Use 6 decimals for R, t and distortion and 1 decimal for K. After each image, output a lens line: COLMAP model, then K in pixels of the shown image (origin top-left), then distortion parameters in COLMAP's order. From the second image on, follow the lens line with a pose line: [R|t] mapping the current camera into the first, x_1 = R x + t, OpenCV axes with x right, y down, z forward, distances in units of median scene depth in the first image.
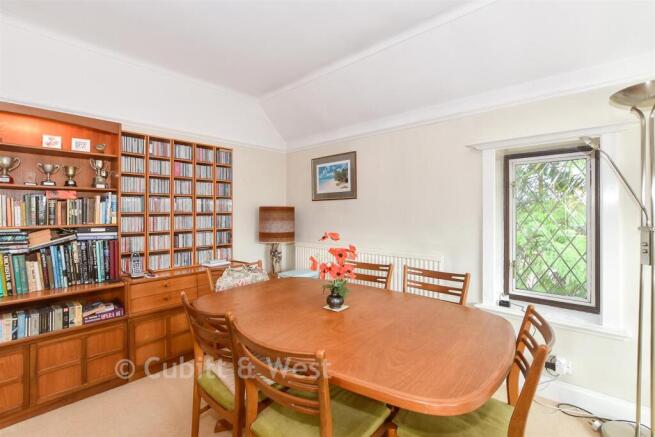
lens RADIAL K [[292.7, 0, 329.6], [0, 292.7, 217.0], [0, 0, 1]] dist [0.000989, 0.000107]
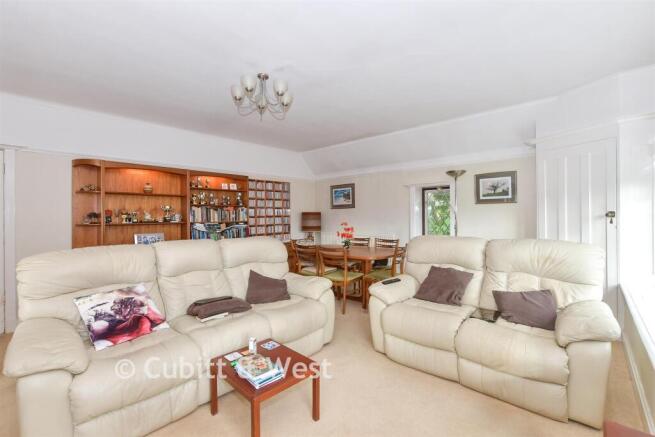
lens RADIAL K [[292.7, 0, 324.9], [0, 292.7, 218.0], [0, 0, 1]] dist [0.000989, 0.000107]
pose [[0.999744, -0.005903, -0.021861, -0.069268], [0.005813, 0.999974, -0.004175, 0.011991], [0.021885, 0.004047, 0.999752, -1.023789]]
